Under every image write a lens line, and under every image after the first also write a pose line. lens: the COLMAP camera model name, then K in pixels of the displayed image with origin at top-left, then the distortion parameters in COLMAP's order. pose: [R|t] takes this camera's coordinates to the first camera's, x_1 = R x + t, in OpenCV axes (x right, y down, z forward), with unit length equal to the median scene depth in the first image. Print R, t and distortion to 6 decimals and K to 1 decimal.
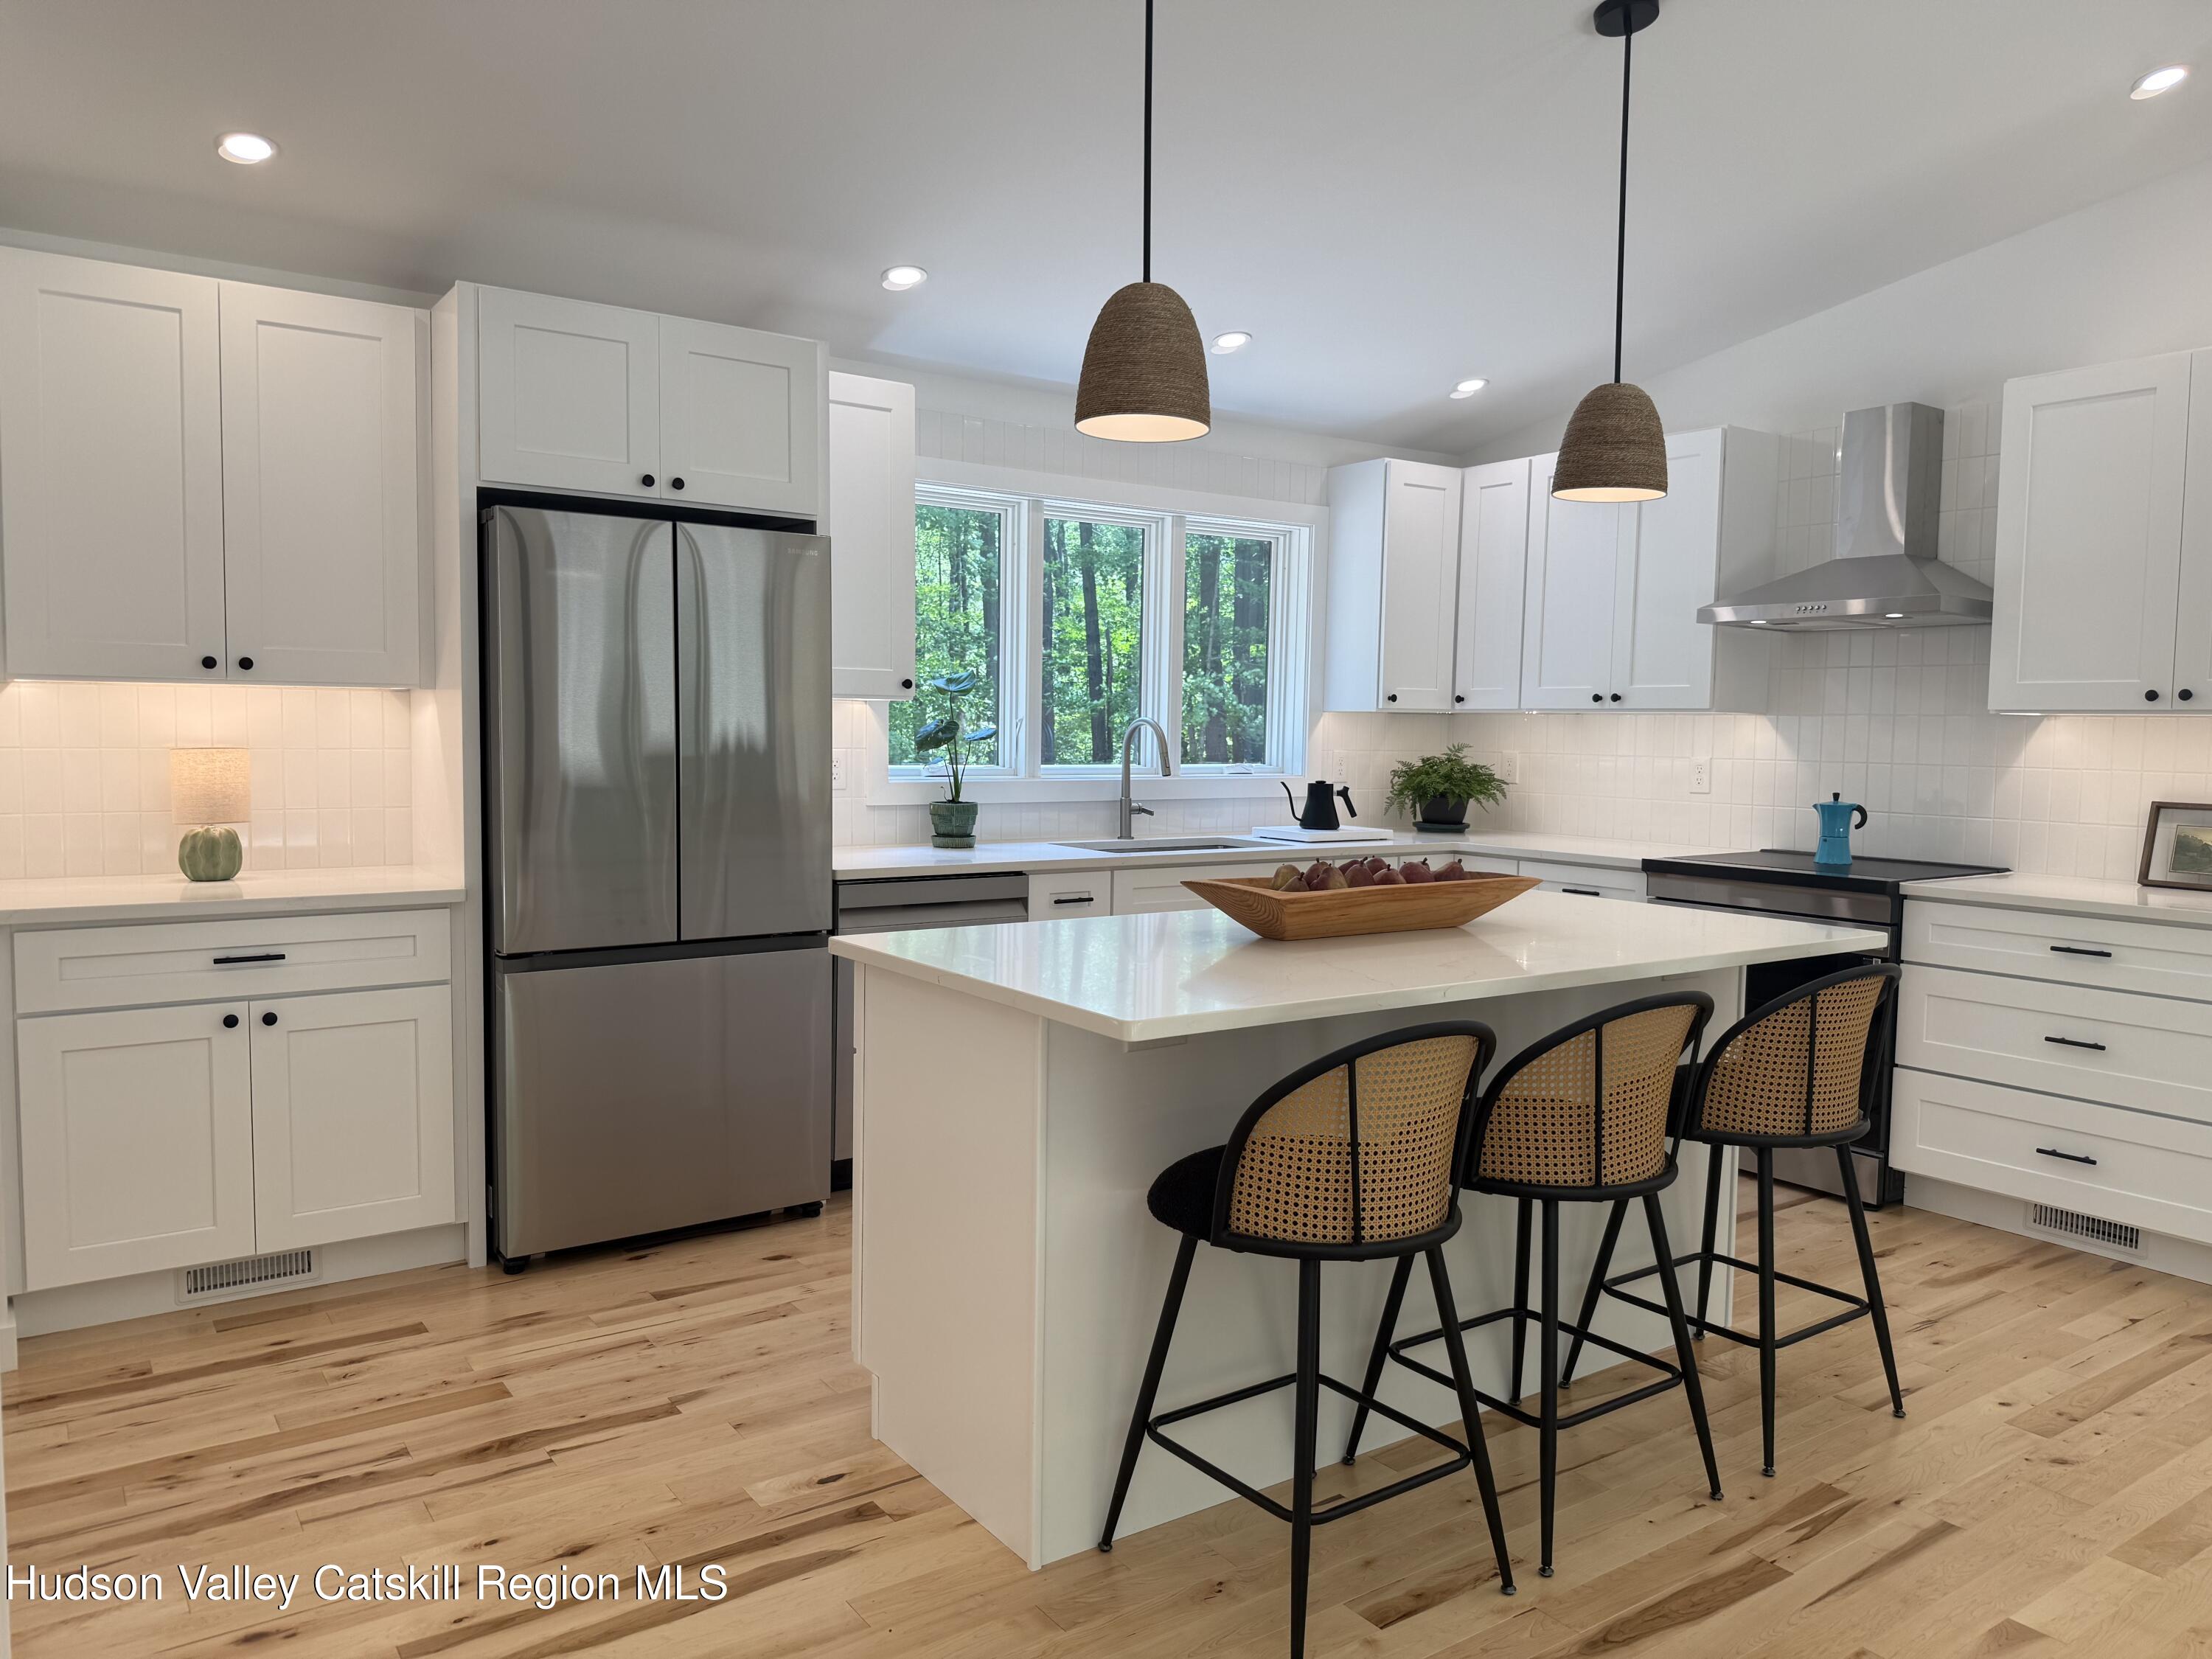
lens RADIAL K [[1595.9, 0, 1106.0], [0, 1595.9, 829.5], [0, 0, 1]] dist [0.125786, -0.202812]
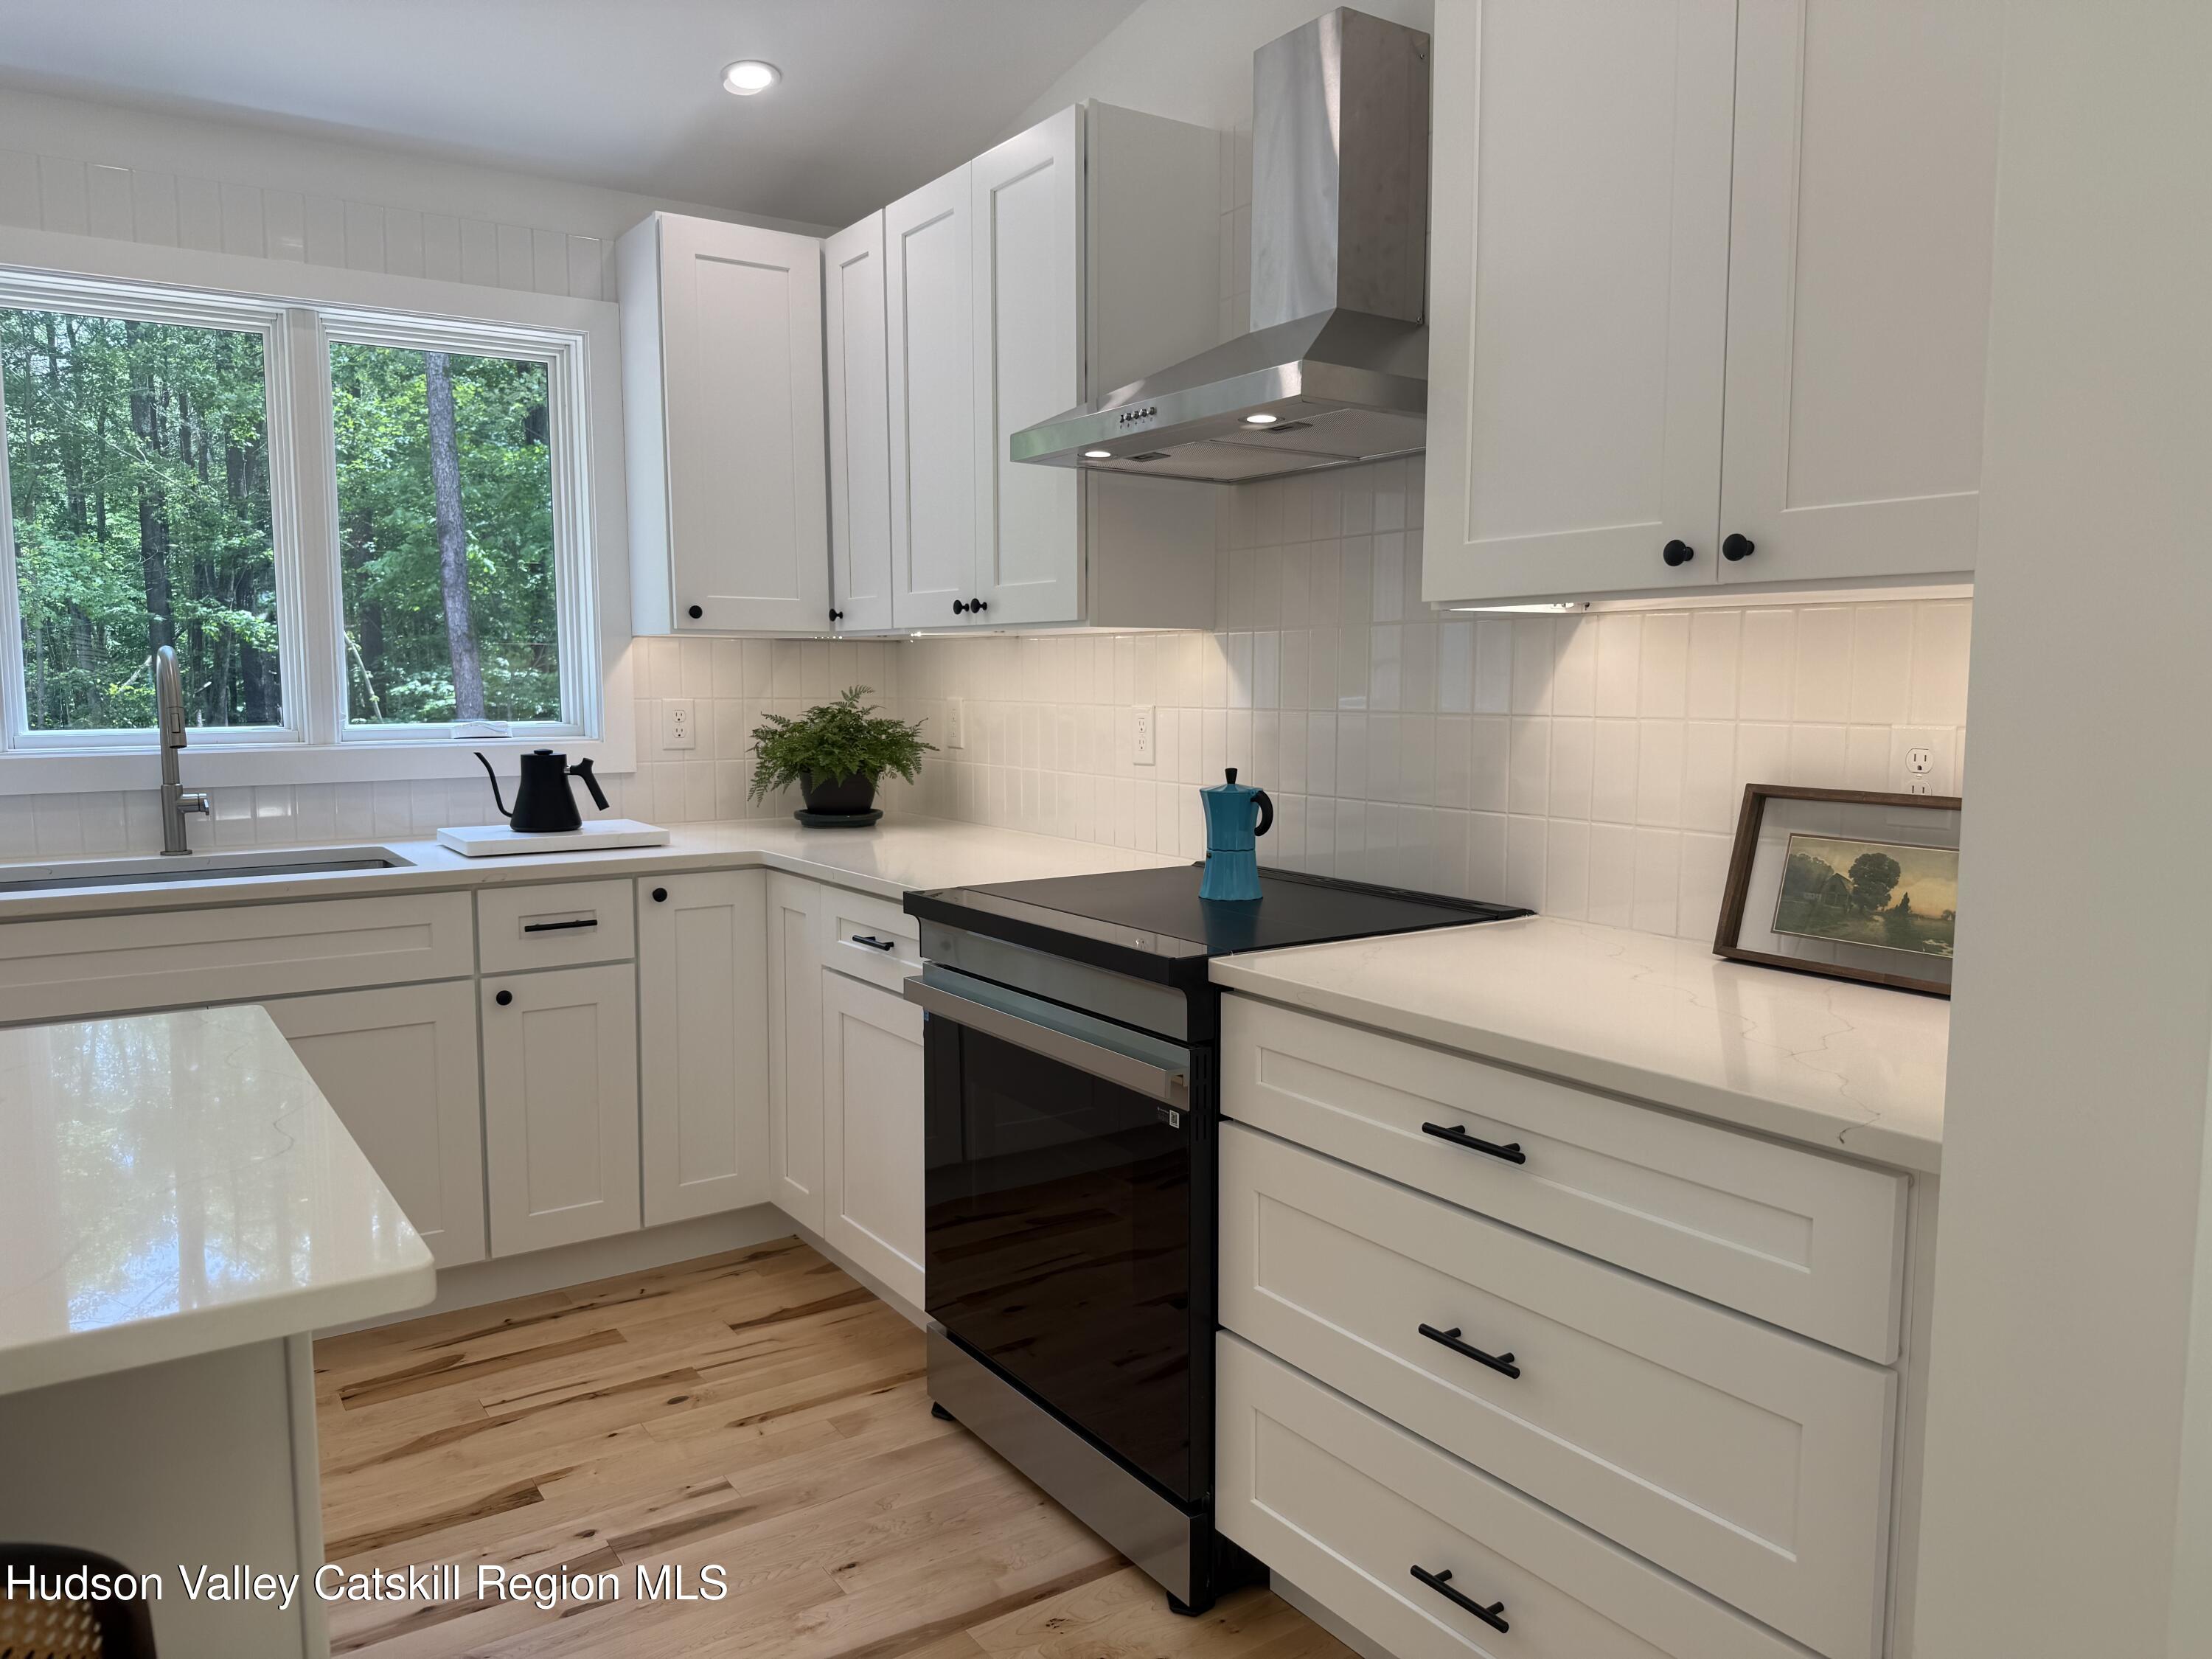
lens RADIAL K [[1595.9, 0, 1106.0], [0, 1595.9, 829.5], [0, 0, 1]] dist [0.125786, -0.202812]
pose [[0.999639, -0.014347, -0.022731, 0.360357], [0.015081, 0.999359, 0.032475, -0.017355], [0.022250, -0.032806, 0.999214, 0.399611]]
